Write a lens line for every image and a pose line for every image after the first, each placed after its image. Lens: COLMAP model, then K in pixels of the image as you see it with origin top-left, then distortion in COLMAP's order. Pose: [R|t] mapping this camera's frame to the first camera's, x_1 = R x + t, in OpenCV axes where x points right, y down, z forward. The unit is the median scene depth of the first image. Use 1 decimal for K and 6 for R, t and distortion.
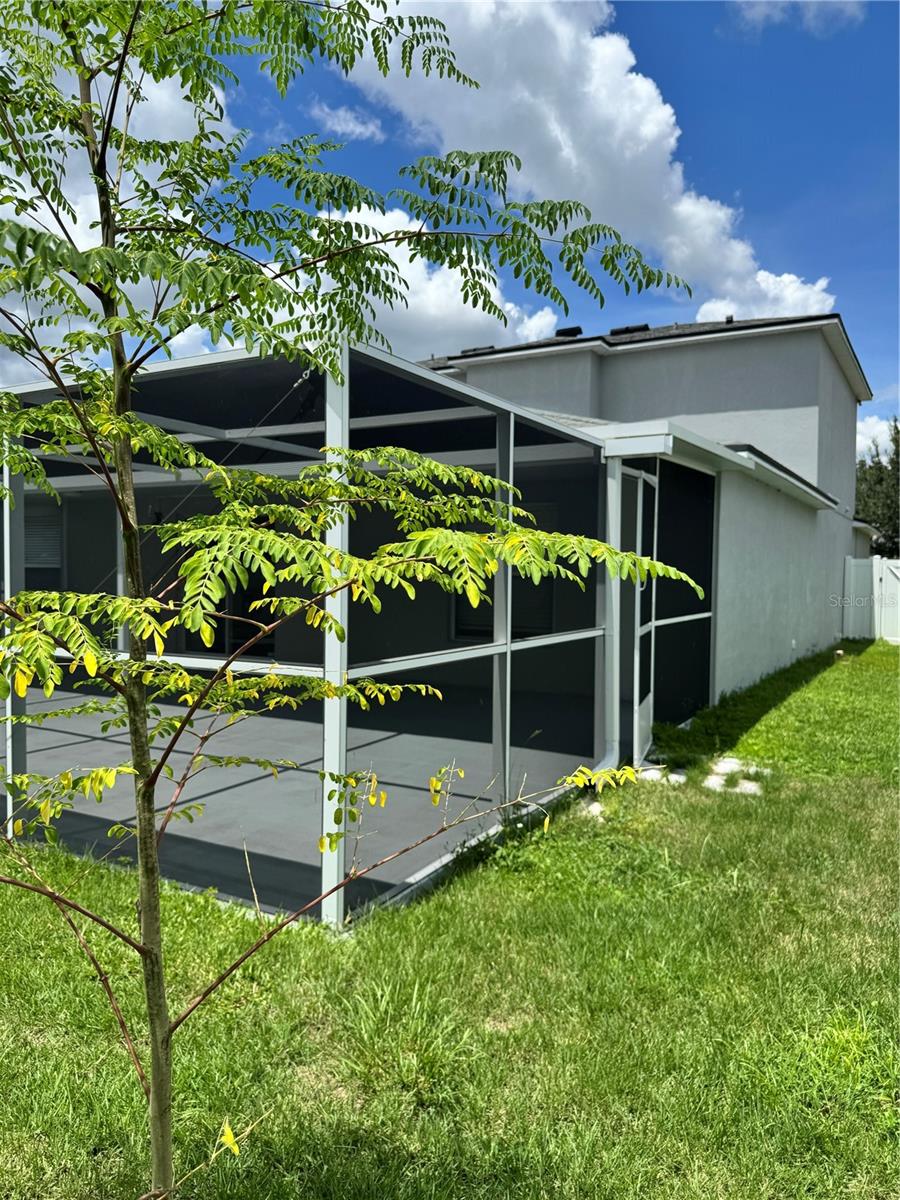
lens RADIAL K [[889.6, 0, 422.3], [0, 889.6, 601.0], [0, 0, 1]] dist [0.098244, -0.230016]
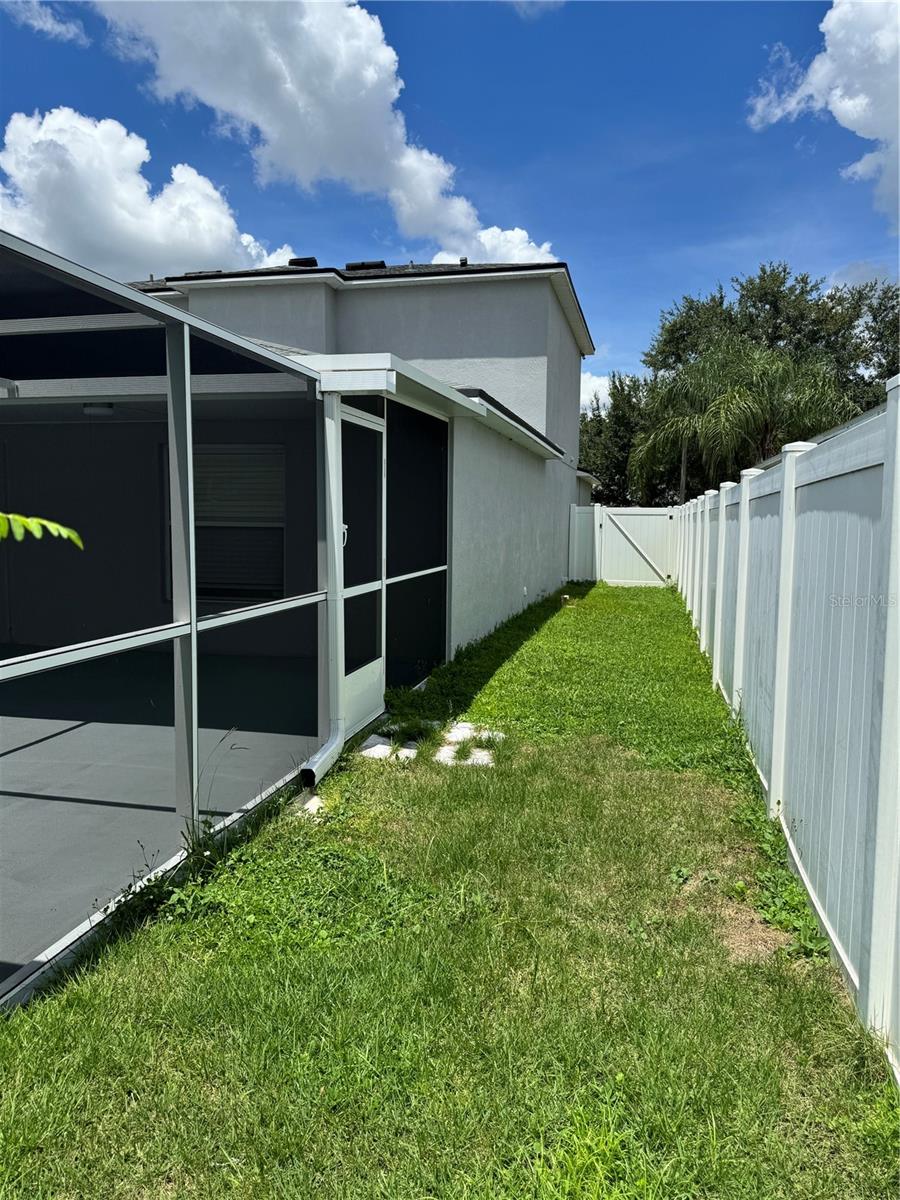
lens RADIAL K [[847.1, 0, 450.0], [0, 847.1, 600.0], [0, 0, 1]] dist [0.094201, -0.109520]
pose [[0.954580, -0.033411, 0.296076, 0.071667], [0.013464, 0.997515, 0.069154, -0.016793], [-0.297651, -0.062026, 0.952658, 0.166747]]
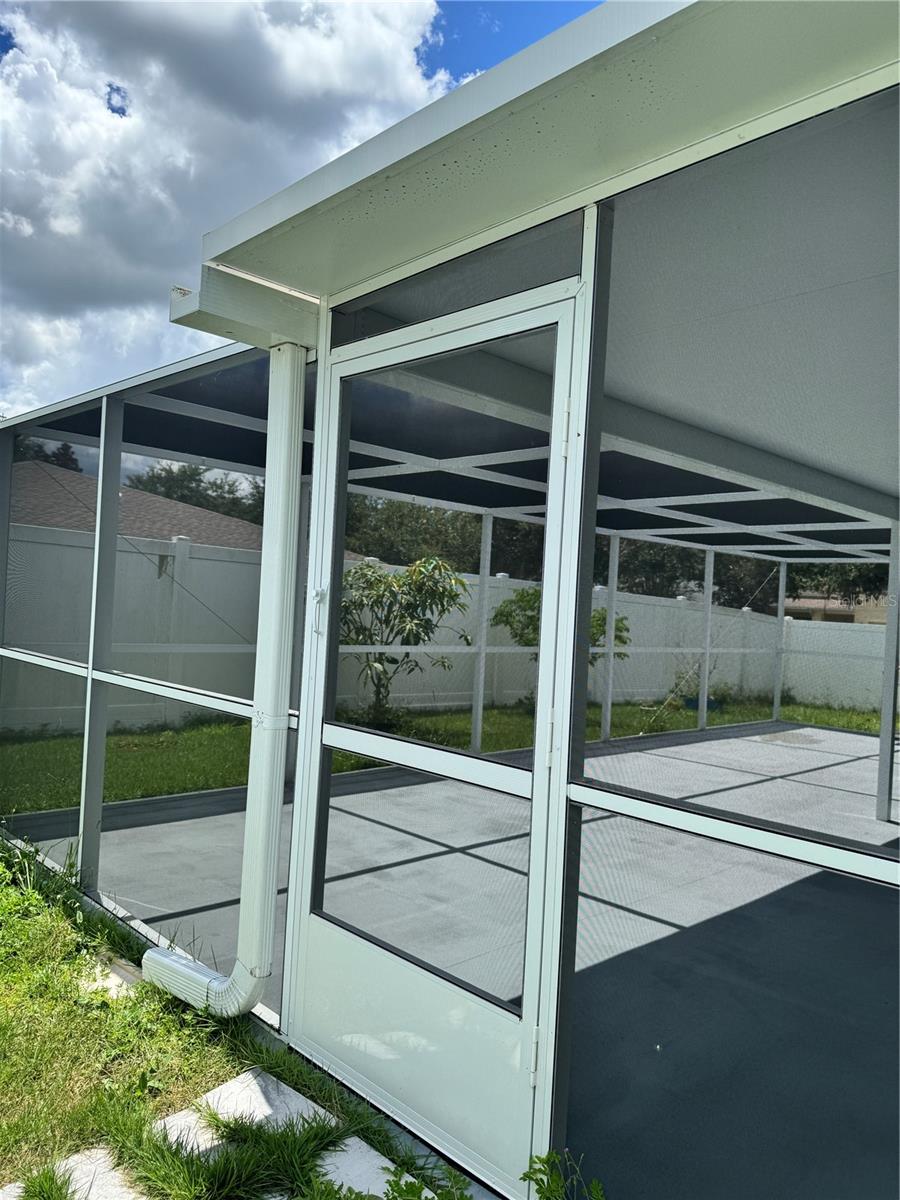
lens RADIAL K [[847.1, 0, 450.0], [0, 847.1, 600.0], [0, 0, 1]] dist [0.094201, -0.109520]
pose [[-0.257724, -0.031753, -0.965697, 0.635264], [-0.092569, 0.995674, -0.008034, -0.033922], [0.961774, 0.087323, -0.259549, 1.220128]]
